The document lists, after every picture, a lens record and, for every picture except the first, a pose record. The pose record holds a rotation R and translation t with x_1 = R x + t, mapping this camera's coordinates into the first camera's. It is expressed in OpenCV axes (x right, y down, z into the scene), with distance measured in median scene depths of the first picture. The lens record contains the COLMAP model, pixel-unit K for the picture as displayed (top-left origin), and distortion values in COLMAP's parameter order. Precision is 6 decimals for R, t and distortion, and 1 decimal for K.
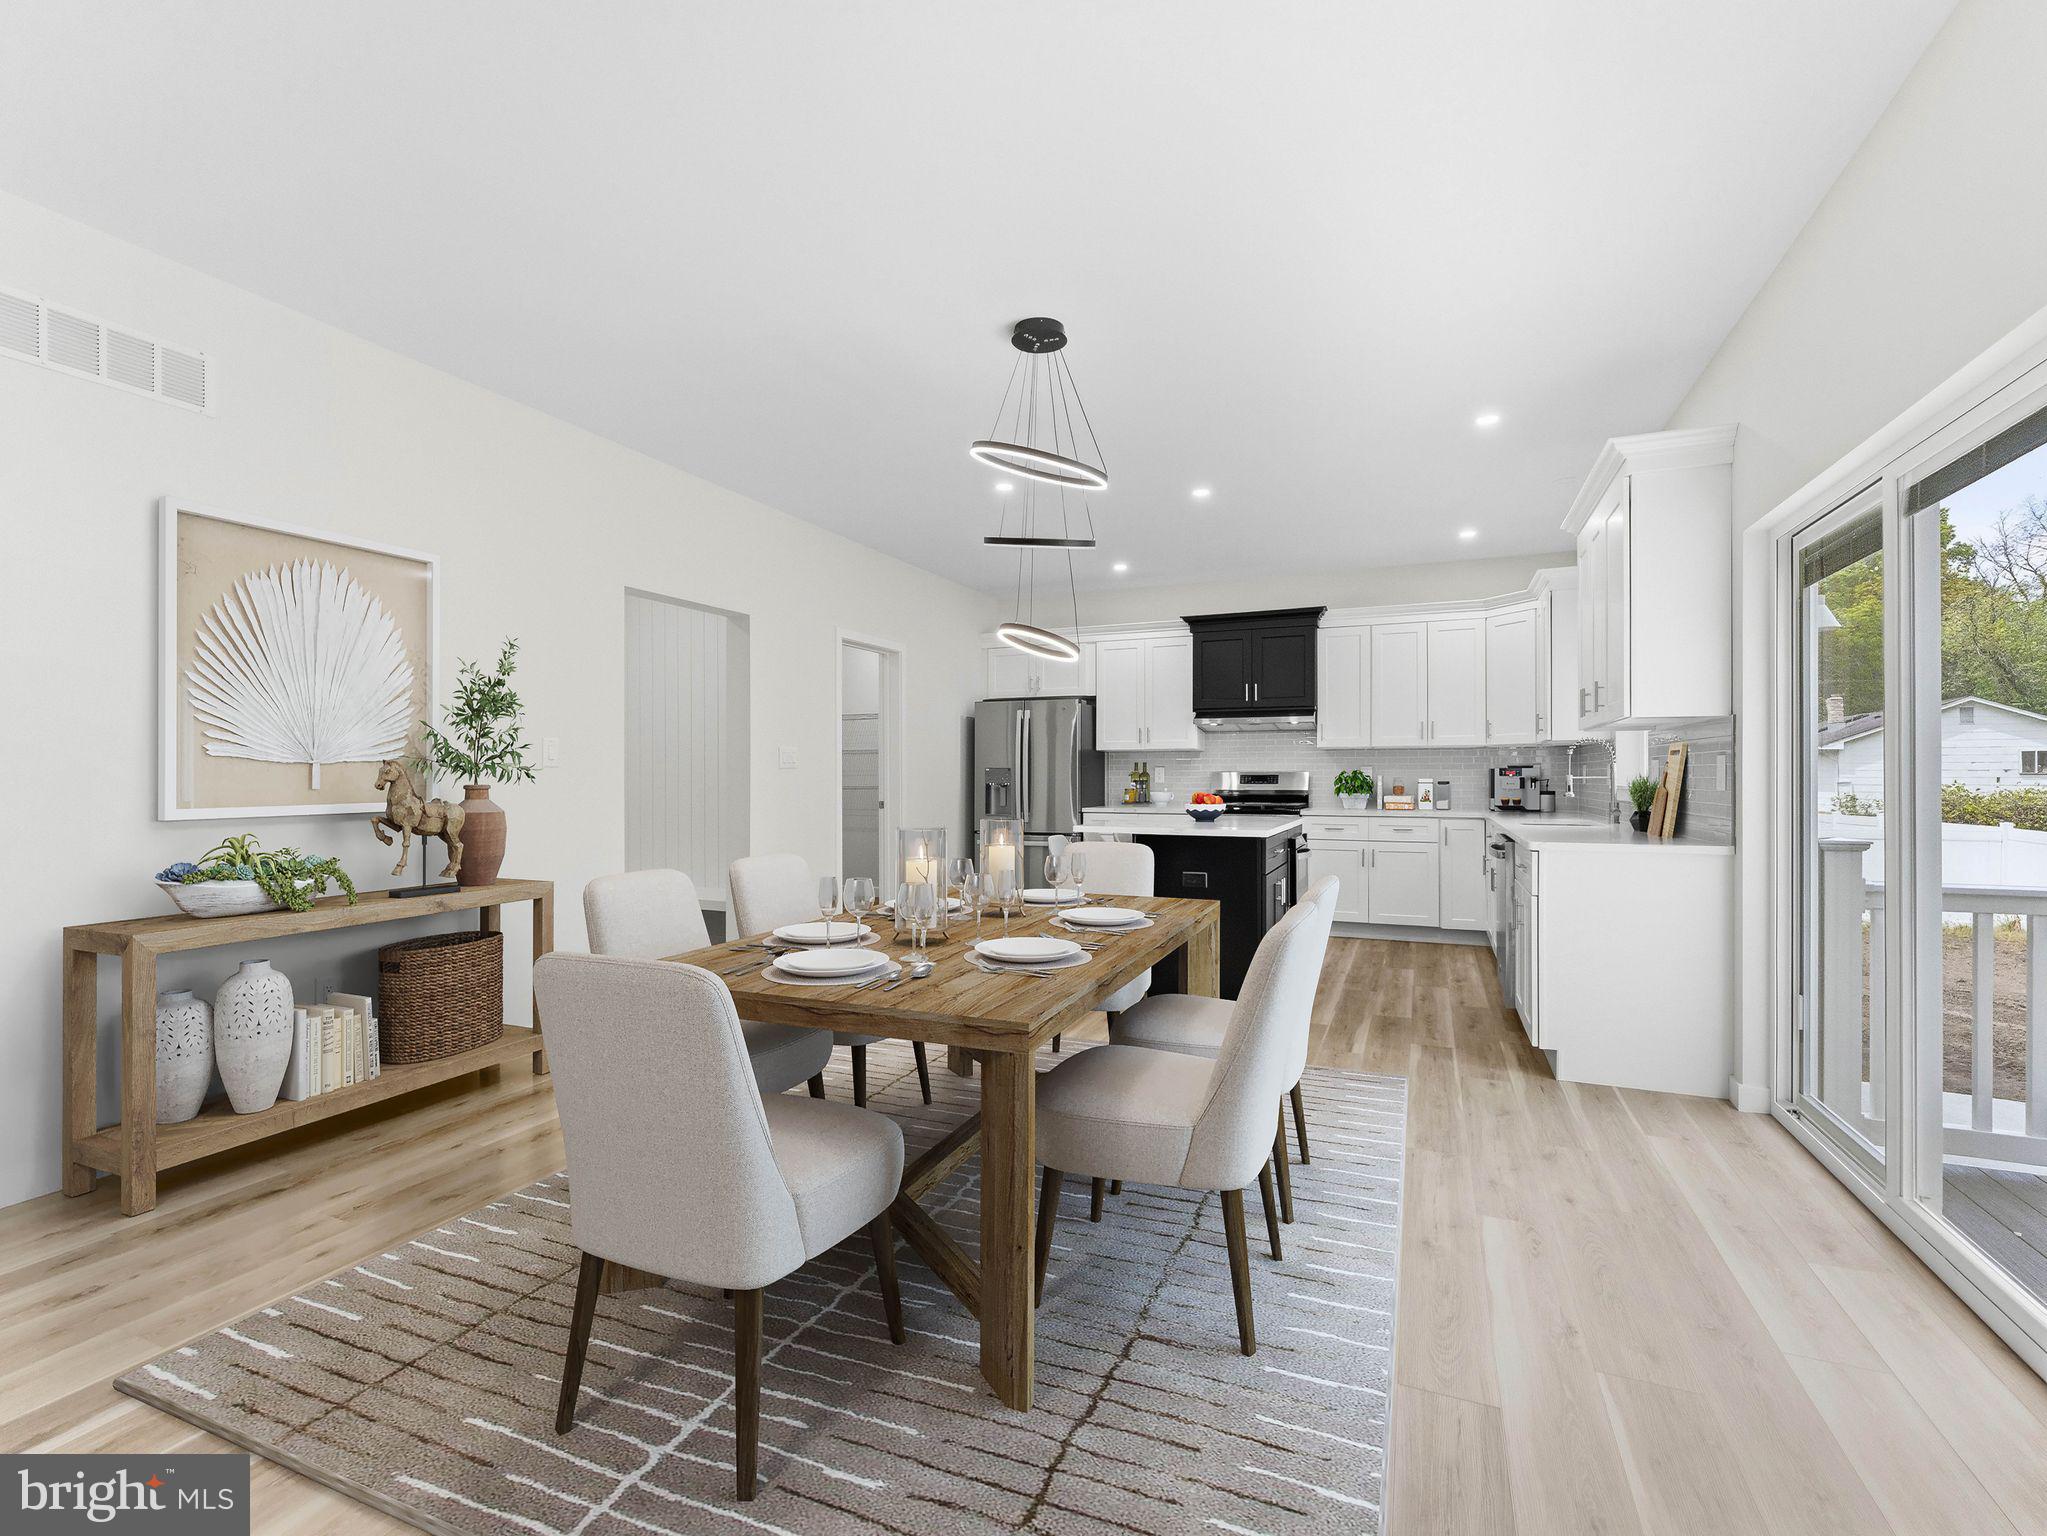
lens RADIAL K [[936.3, 0, 1020.6], [0, 936.3, 770.0], [0, 0, 1]] dist [0.000302, 0.000071]
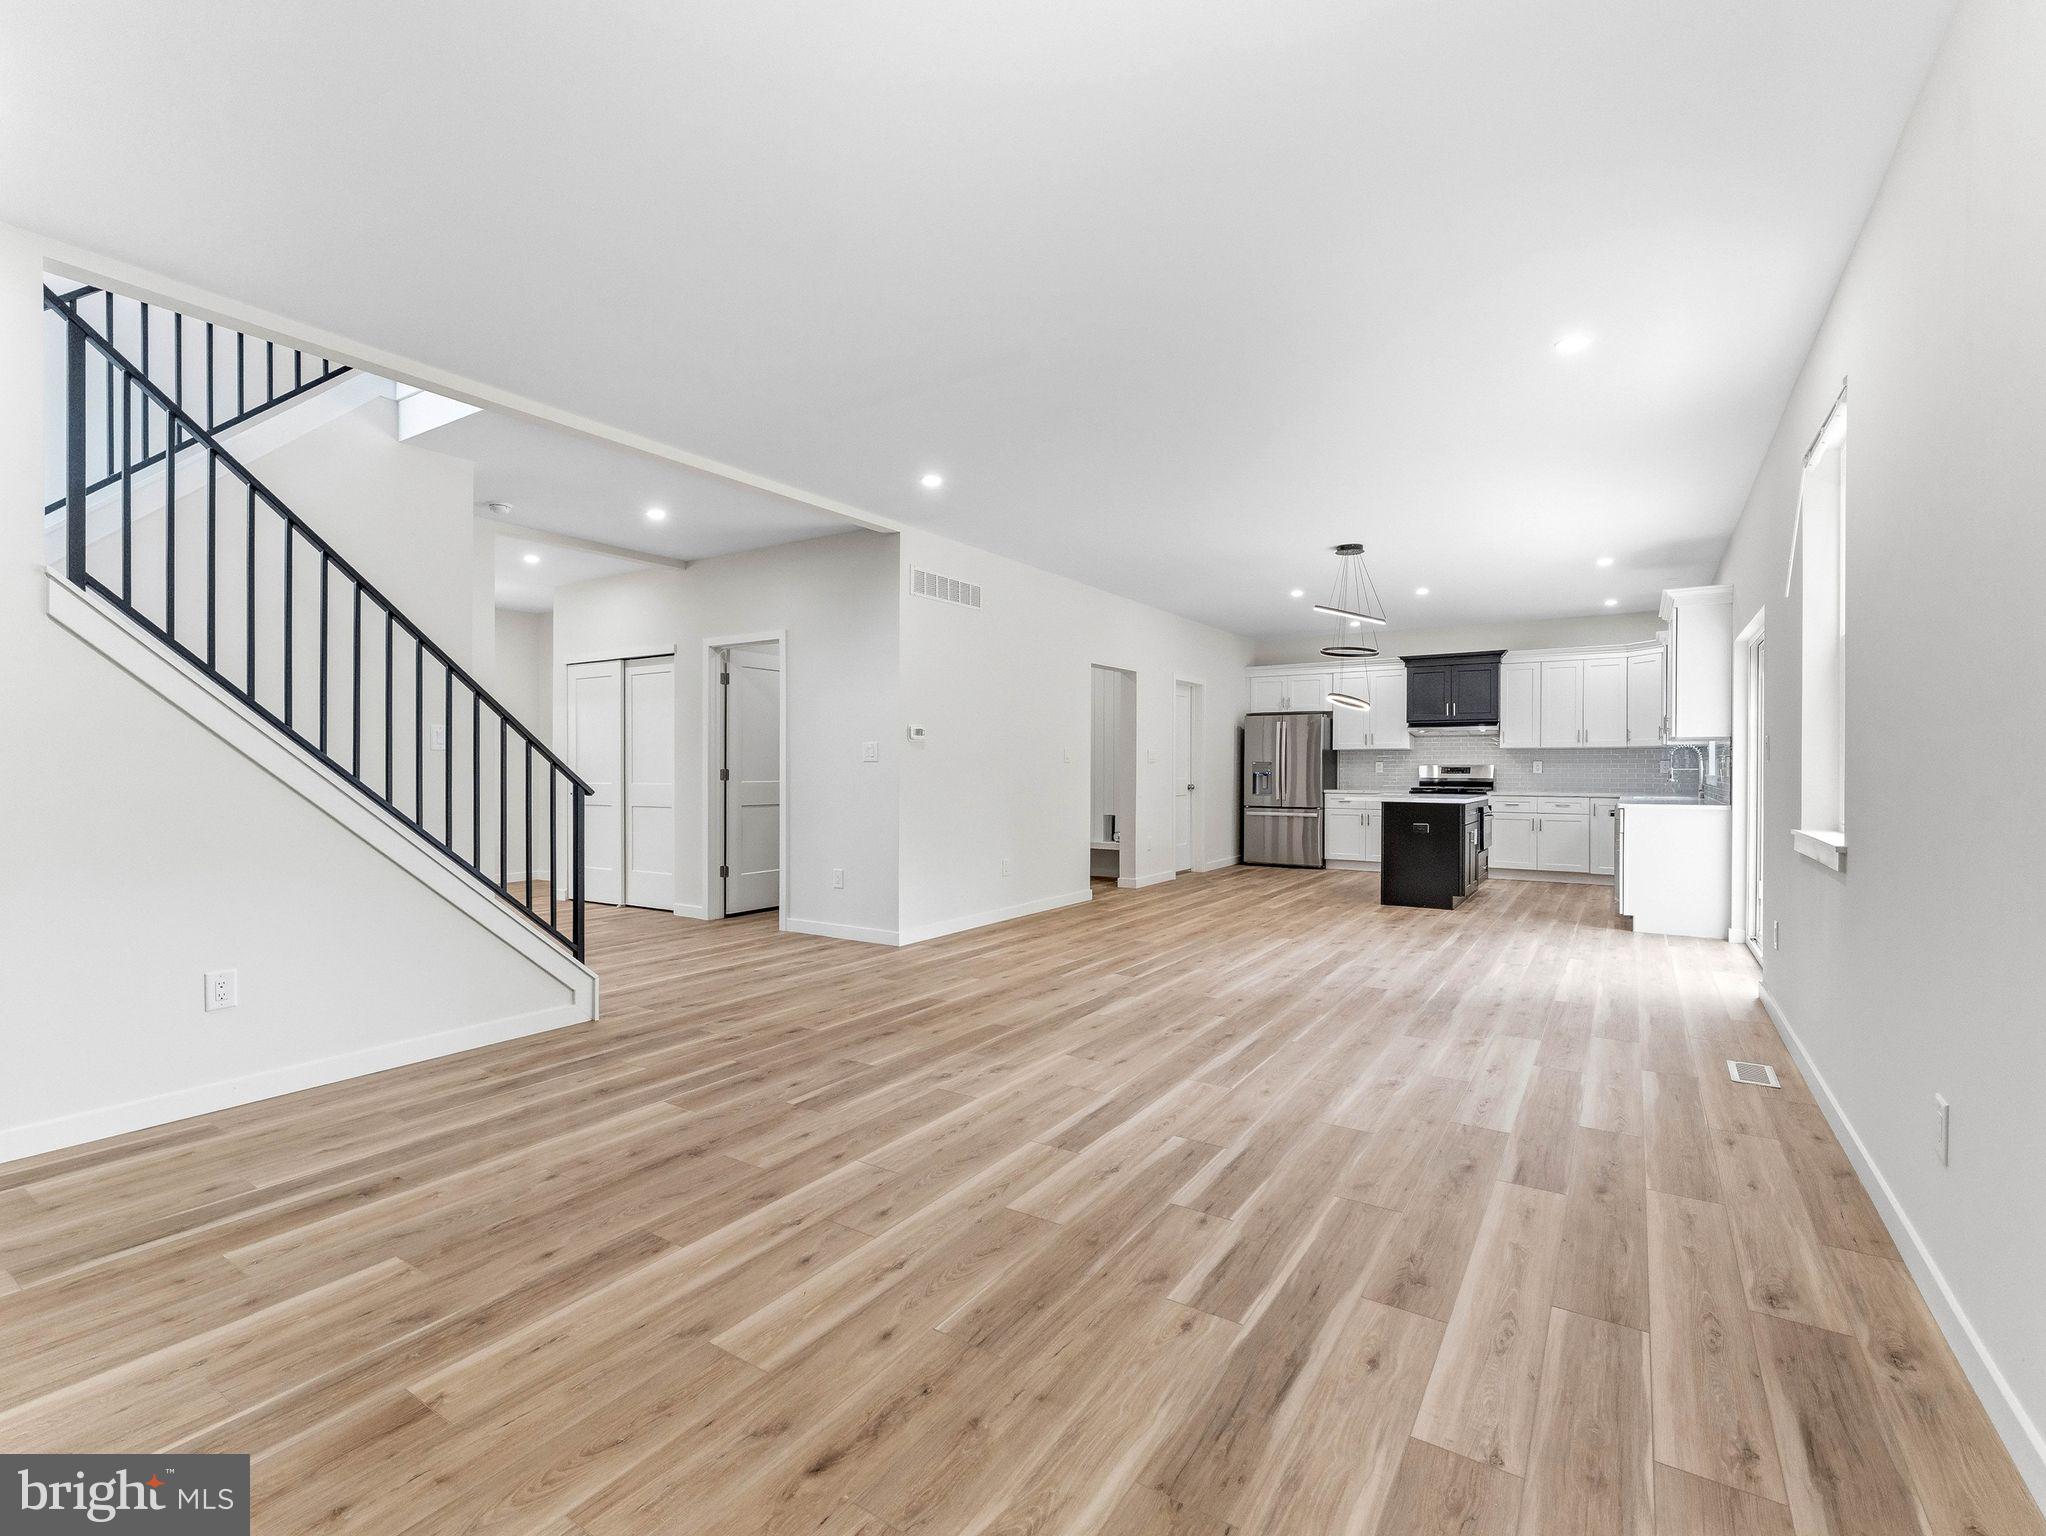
lens RADIAL K [[935.8, 0, 1020.1], [0, 935.8, 770.0], [0, 0, 1]] dist [0.000302, 0.000071]
pose [[0.985326, 0.002945, -0.170660, -0.159504], [-0.001090, 0.999939, 0.010959, -0.005391], [0.170682, -0.010612, 0.985269, -0.529411]]
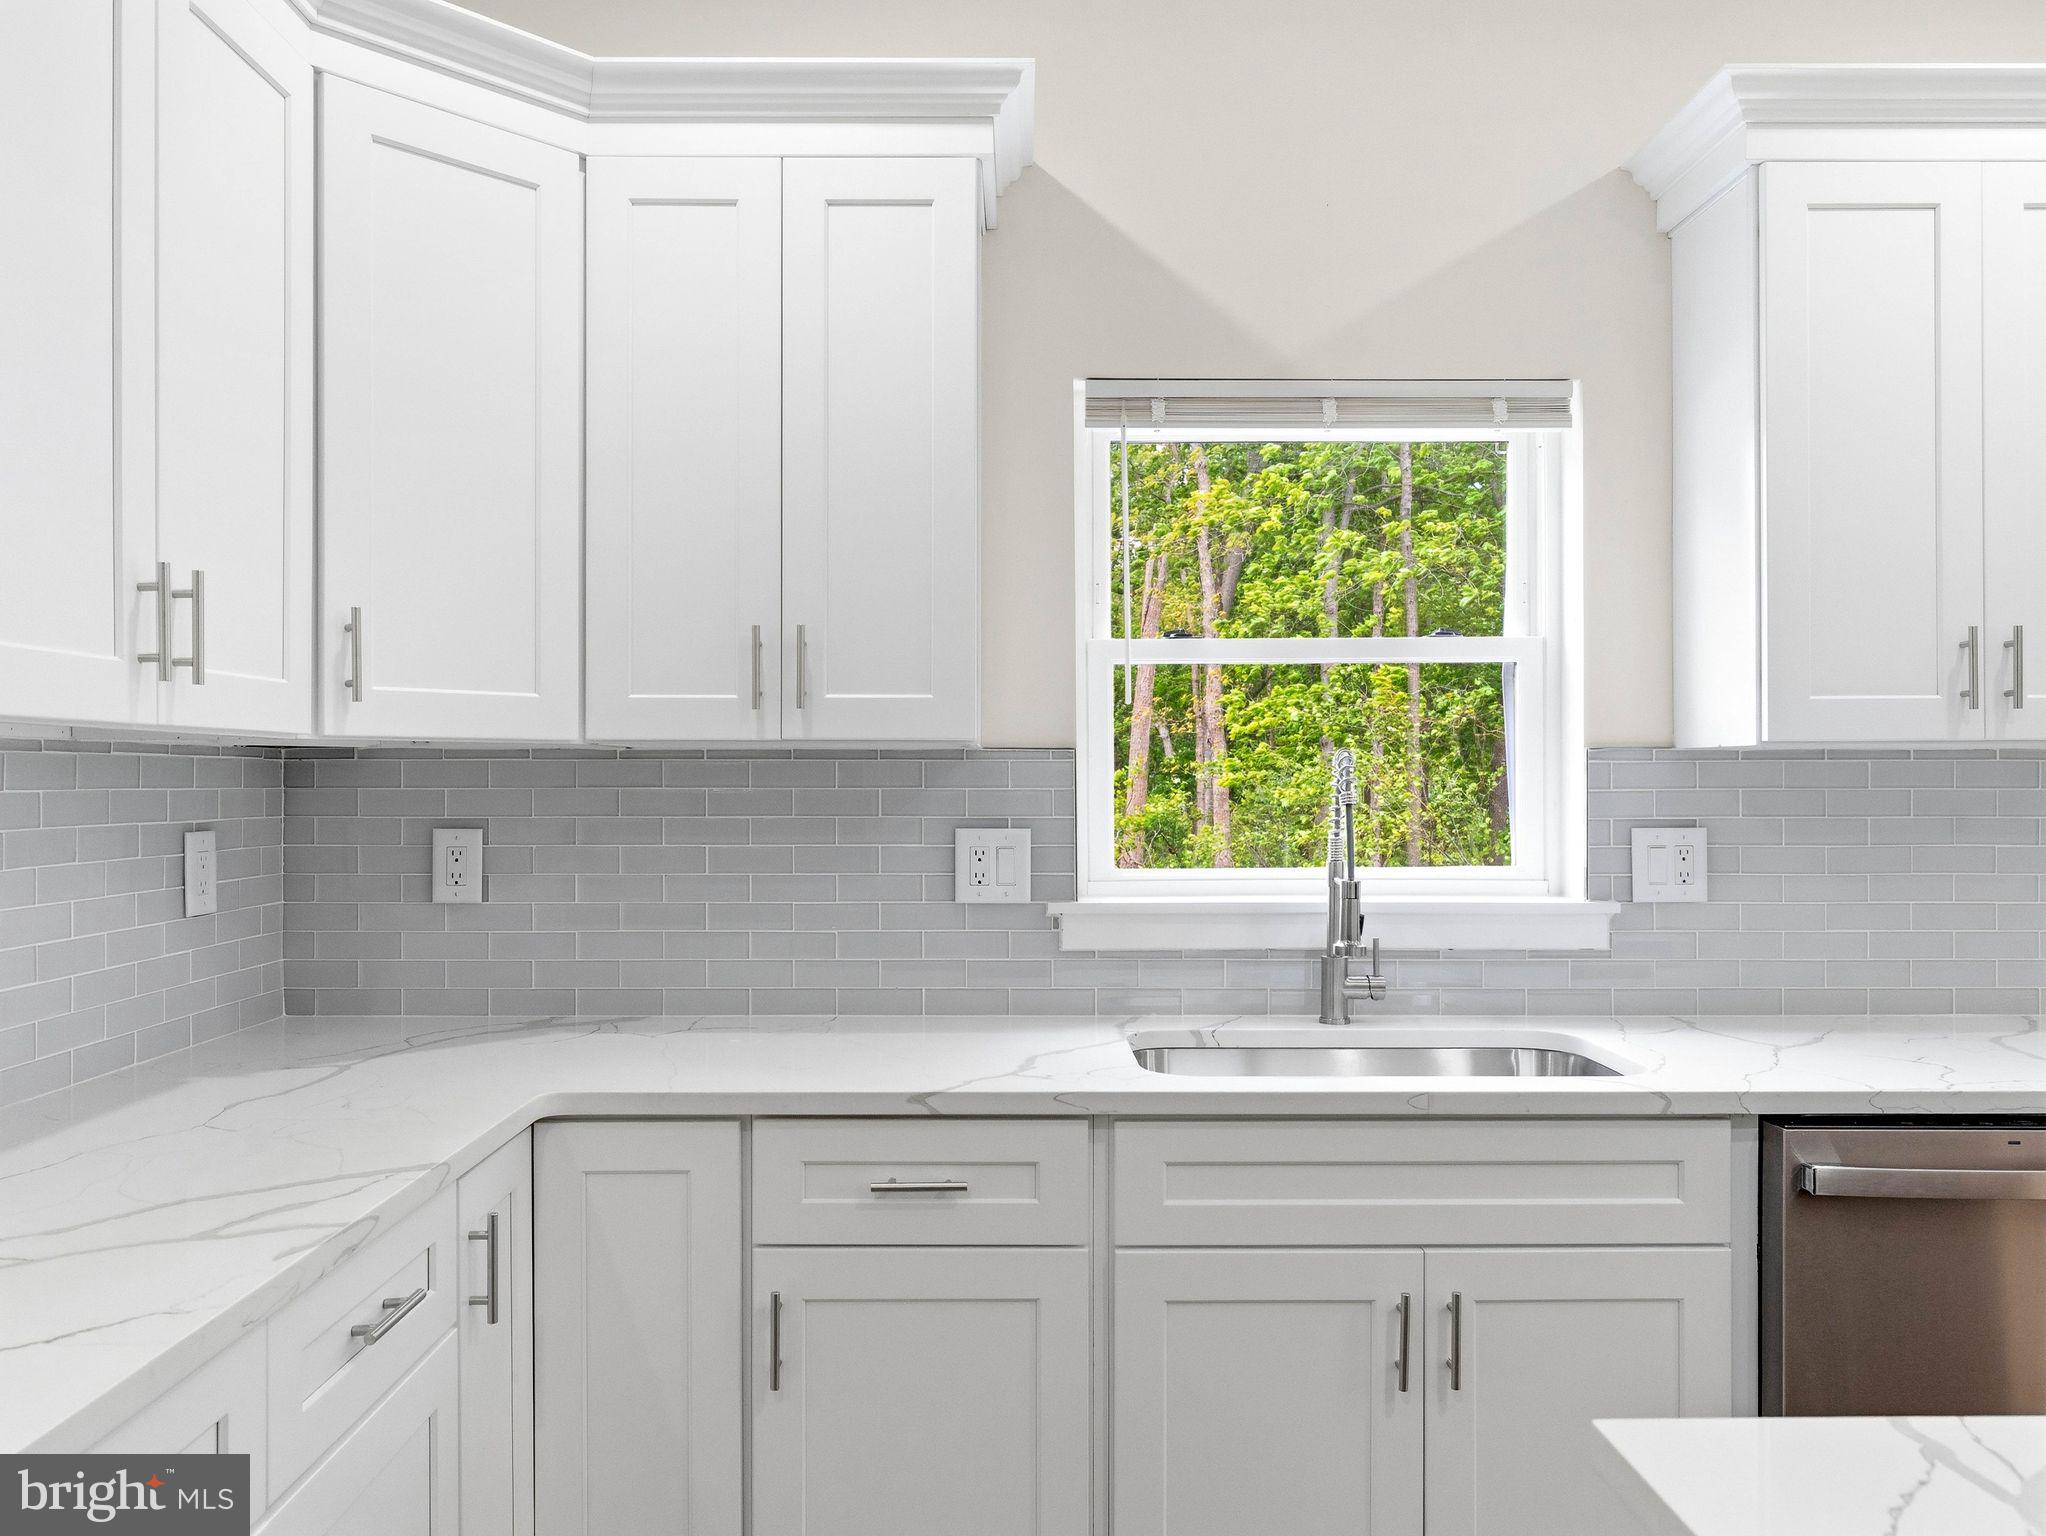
lens RADIAL K [[1531.8, 0, 1023.0], [0, 1531.8, 768.0], [0, 0, 1]] dist [0.001865, 0.001476]
pose [[-0.407398, 0.008358, 0.913213, 0.146229], [-0.005479, 0.999918, -0.011595, -0.016556], [-0.913234, -0.009727, -0.407319, 0.935618]]
